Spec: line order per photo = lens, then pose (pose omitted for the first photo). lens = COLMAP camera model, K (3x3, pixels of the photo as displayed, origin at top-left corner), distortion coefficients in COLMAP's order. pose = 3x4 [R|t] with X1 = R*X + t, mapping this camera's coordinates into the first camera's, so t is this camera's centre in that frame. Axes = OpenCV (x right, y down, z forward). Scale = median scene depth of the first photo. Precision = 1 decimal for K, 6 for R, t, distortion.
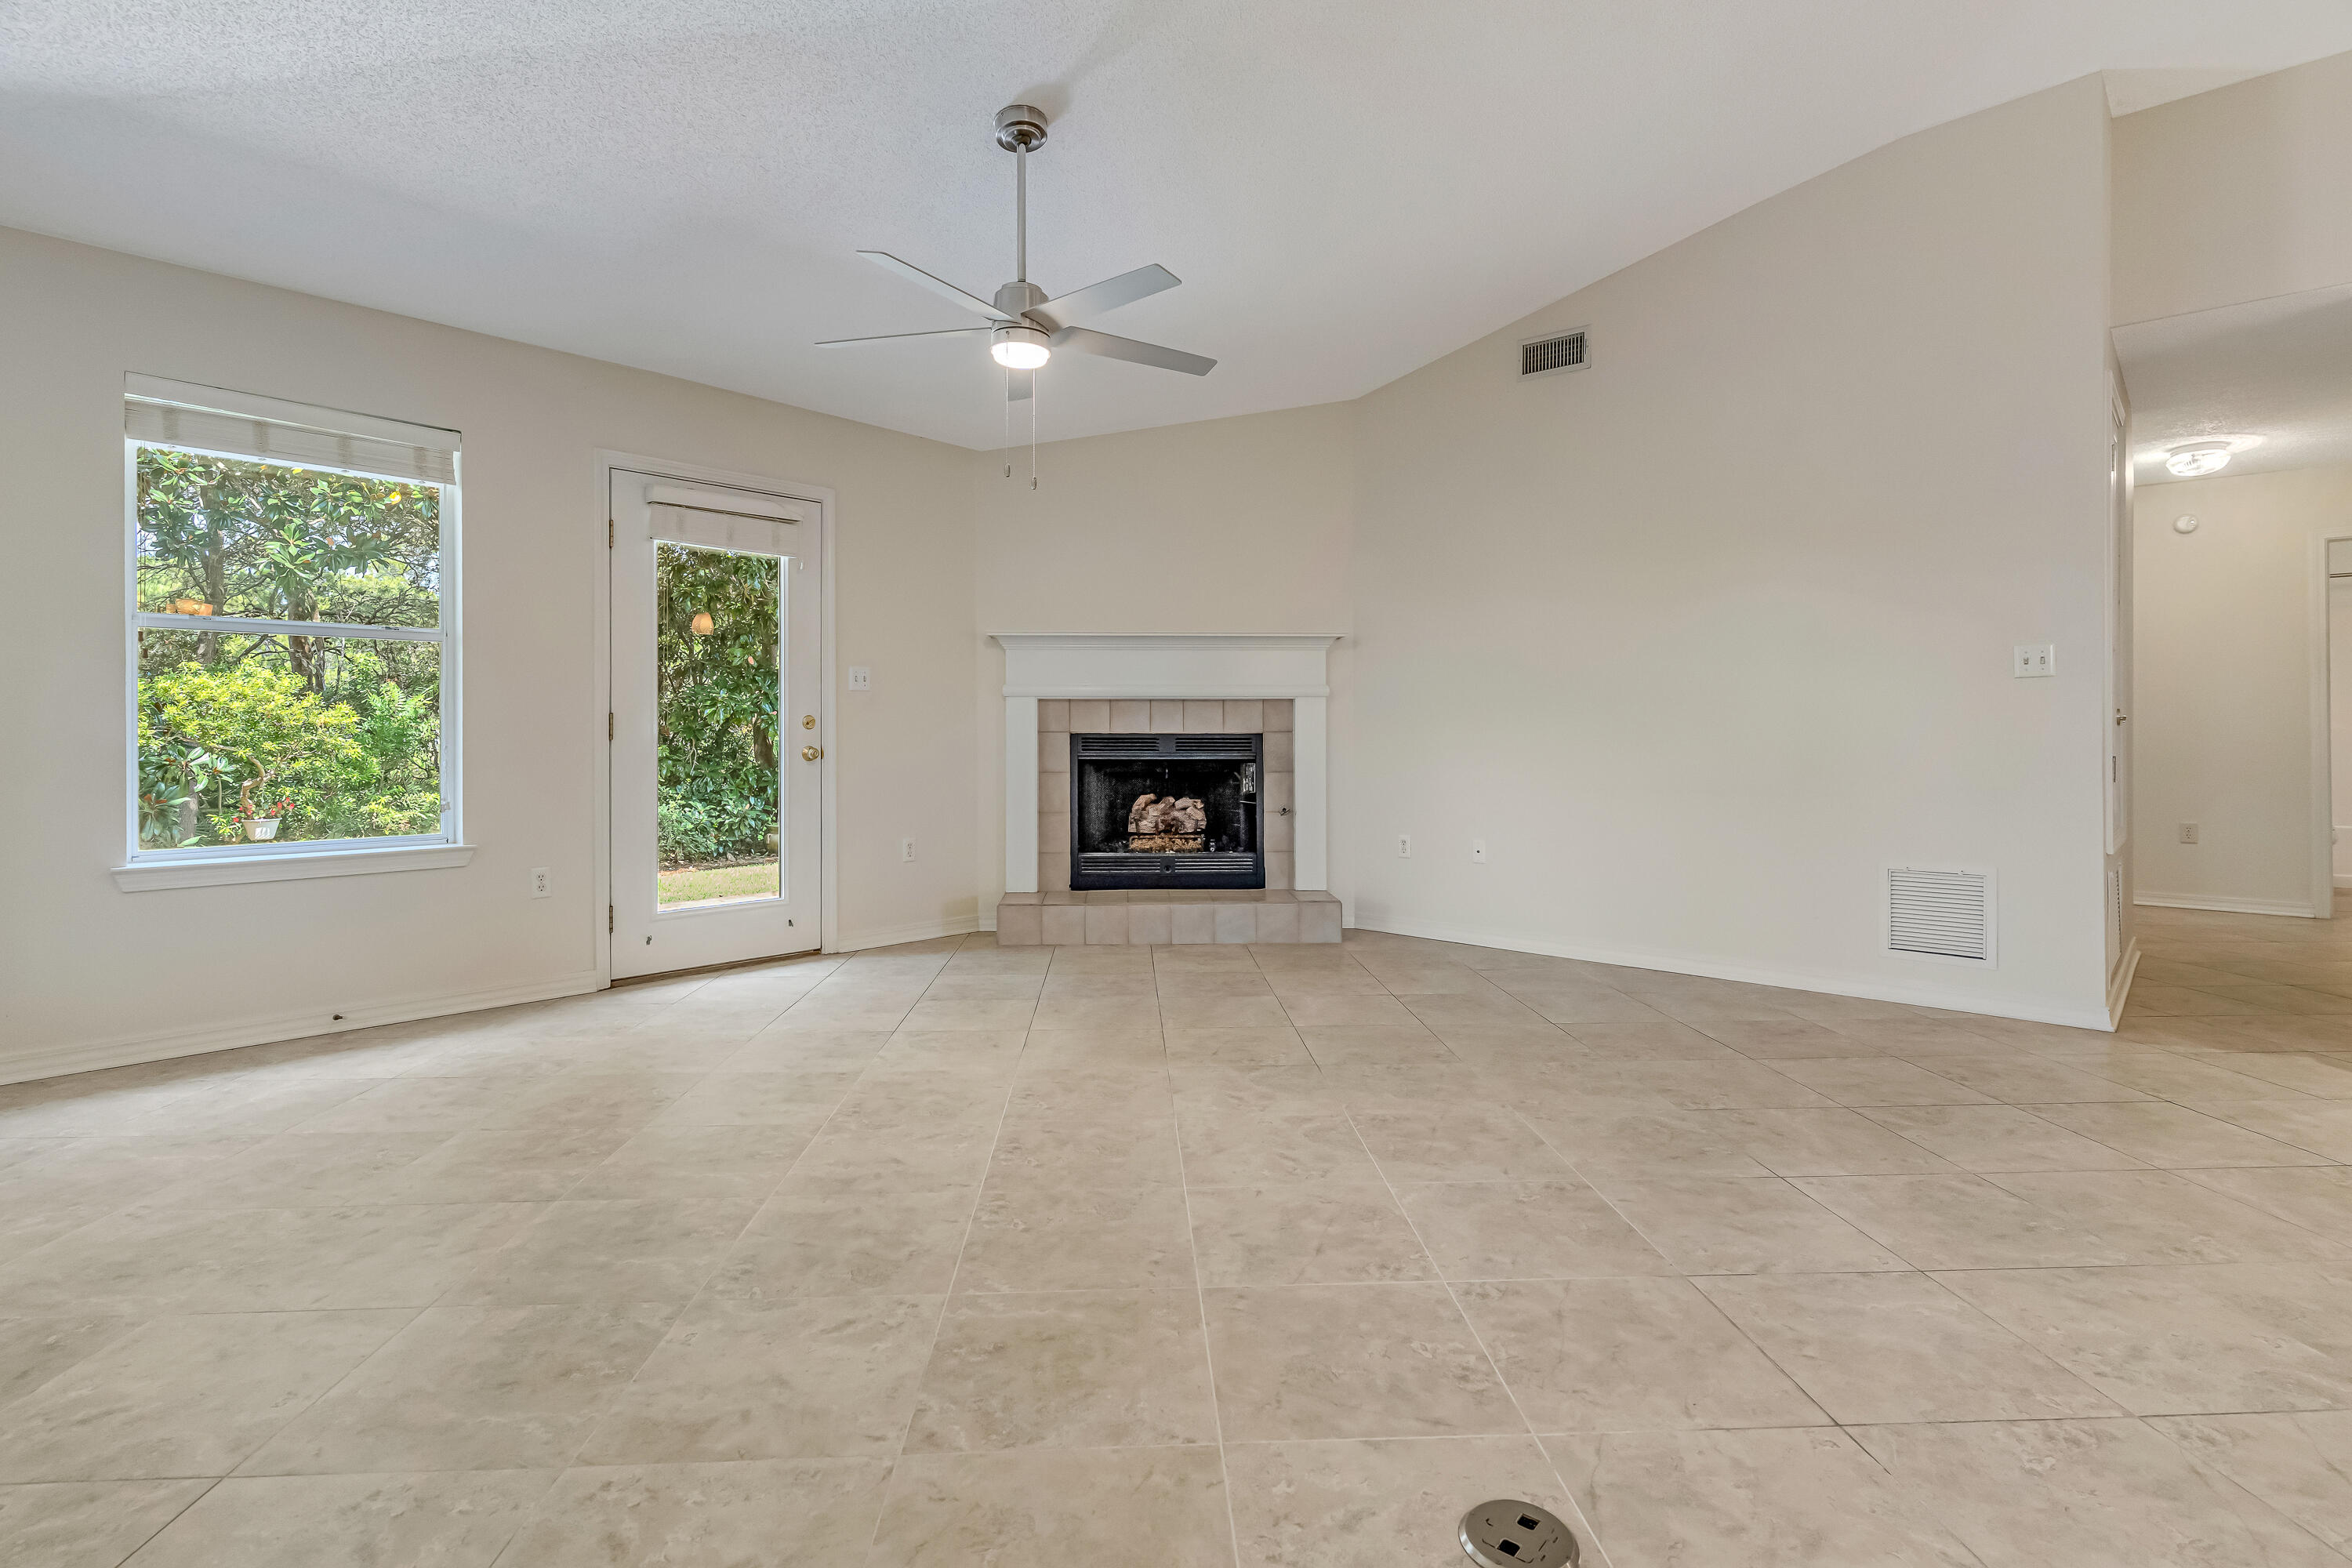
lens RADIAL K [[1131.2, 0, 1191.5], [0, 1131.2, 742.8], [0, 0, 1]] dist [0.007510, -0.003047]
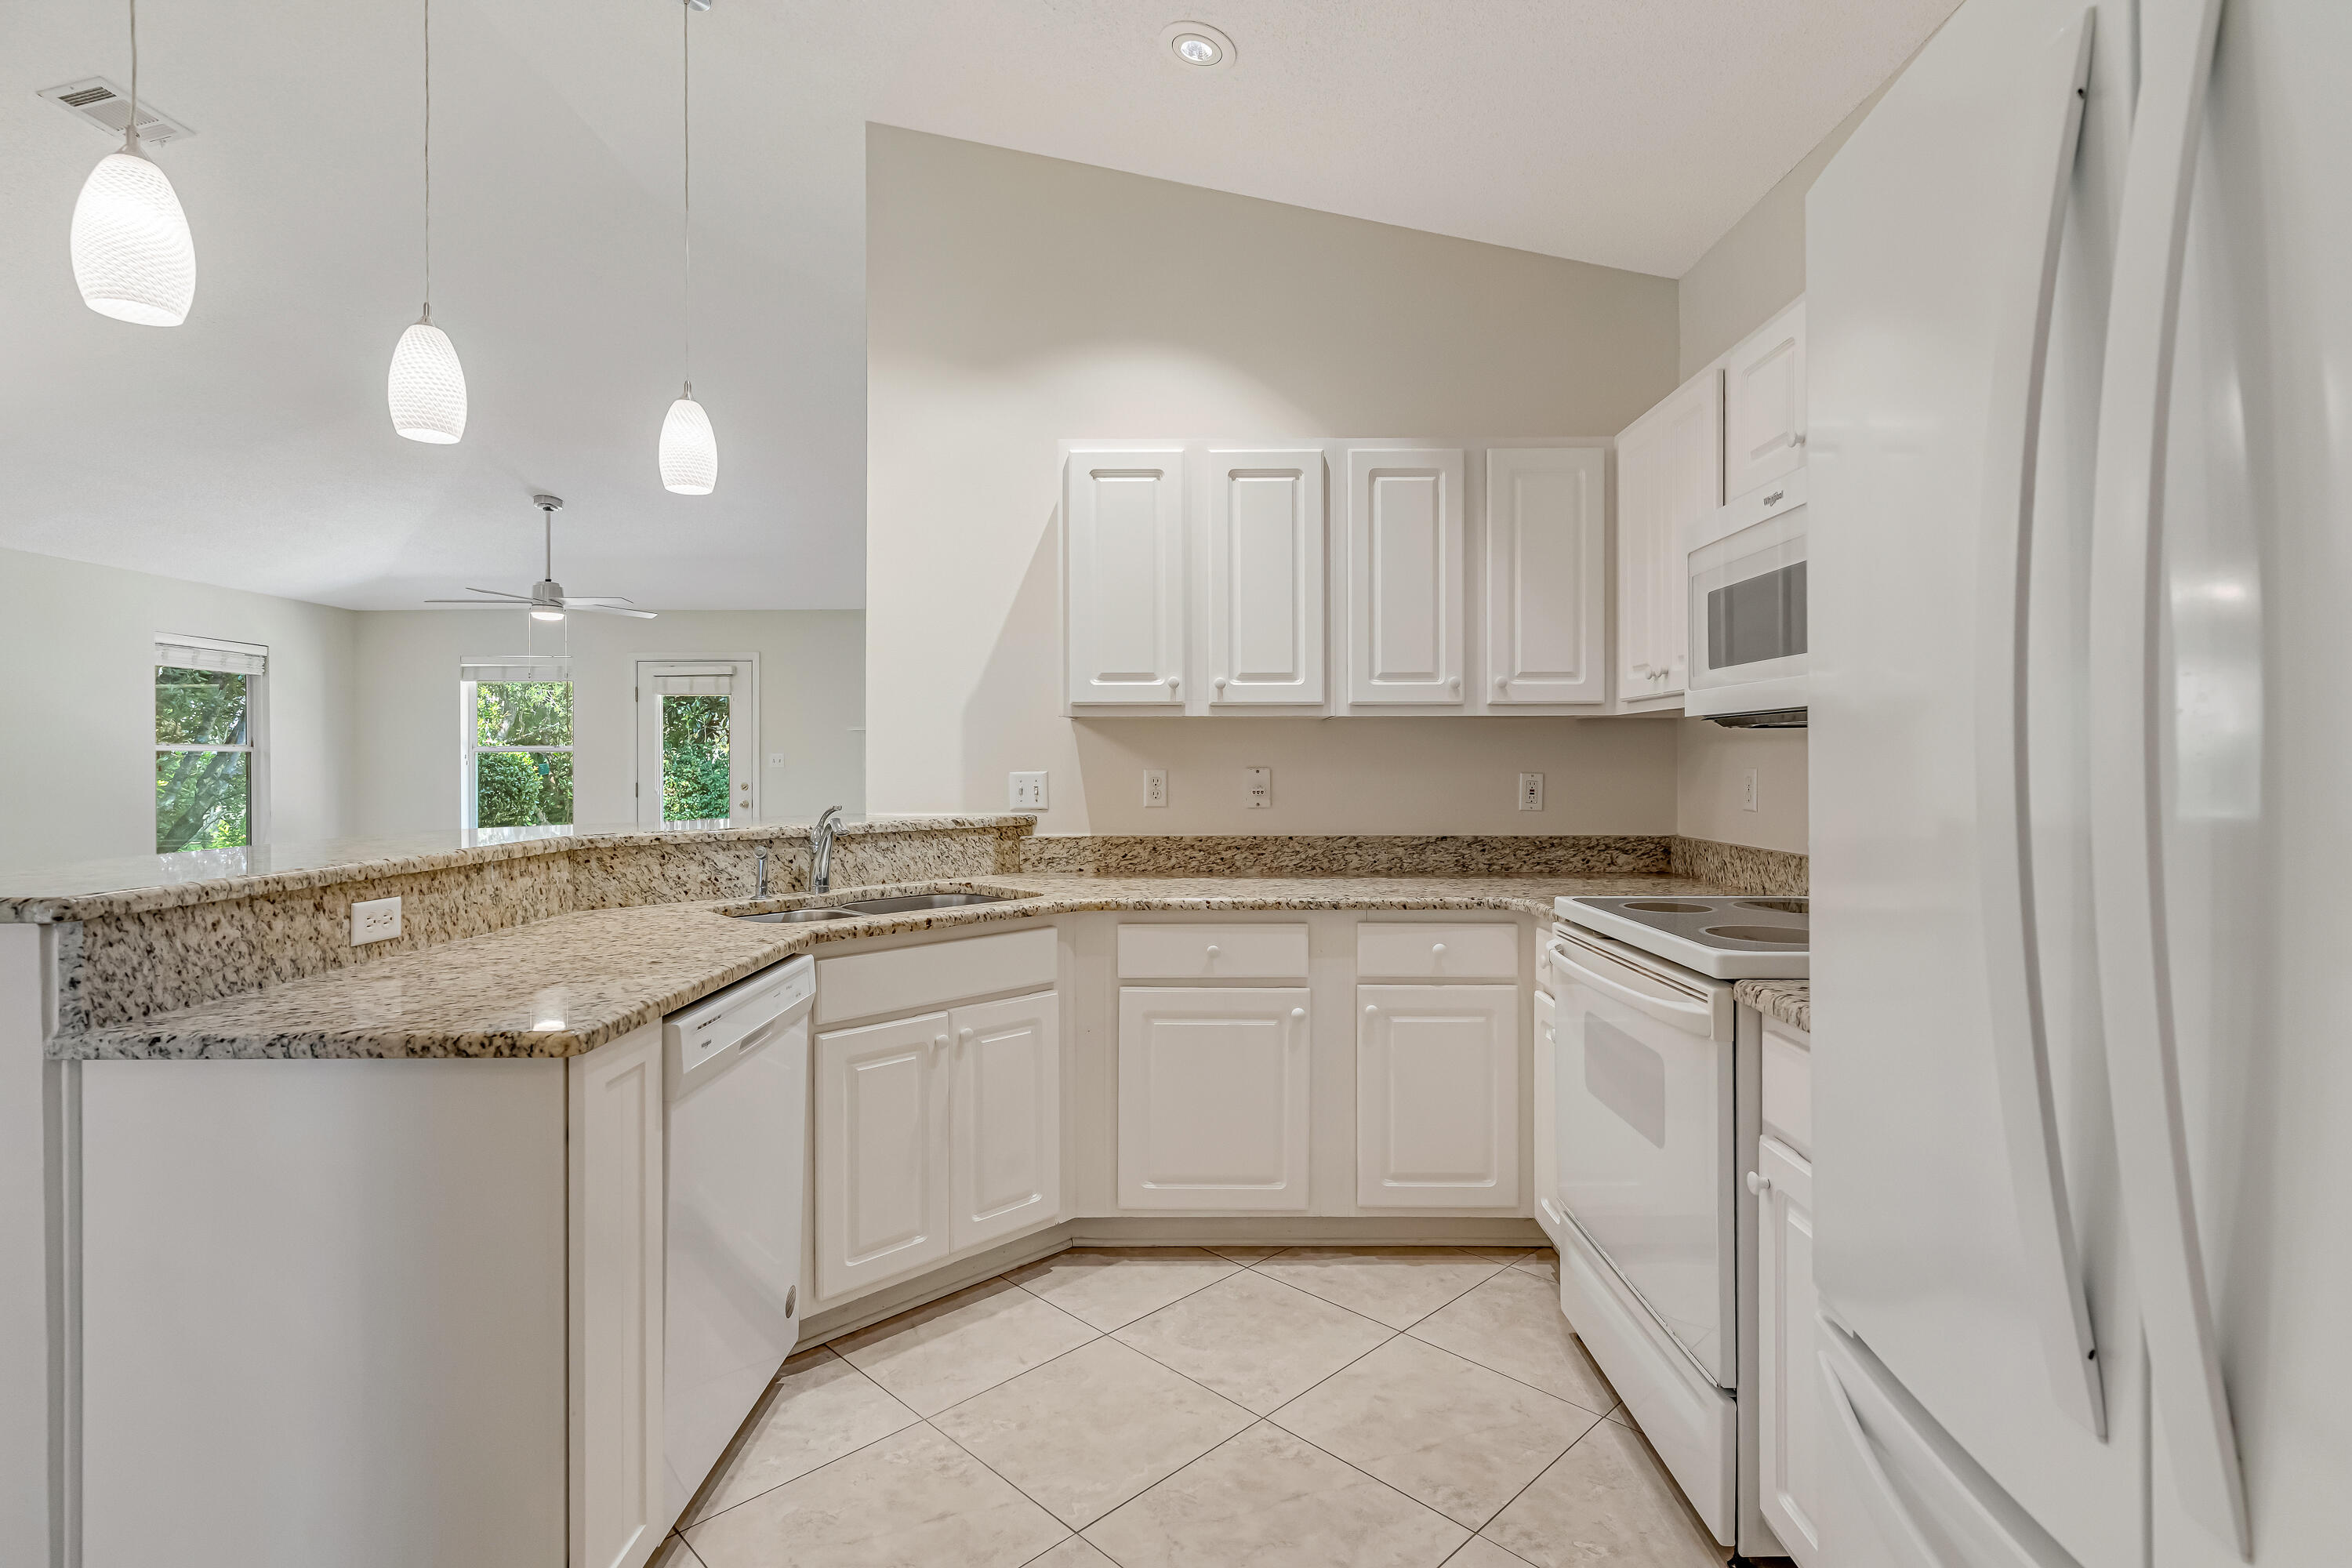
lens RADIAL K [[1131.2, 0, 1174.7], [0, 1131.2, 756.1], [0, 0, 1]] dist [0.007510, -0.003047]
pose [[0.662749, -0.005529, -0.748821, 1.839283], [-0.002292, 0.999953, -0.009412, -0.065162], [0.748838, 0.007954, 0.662705, 0.434455]]
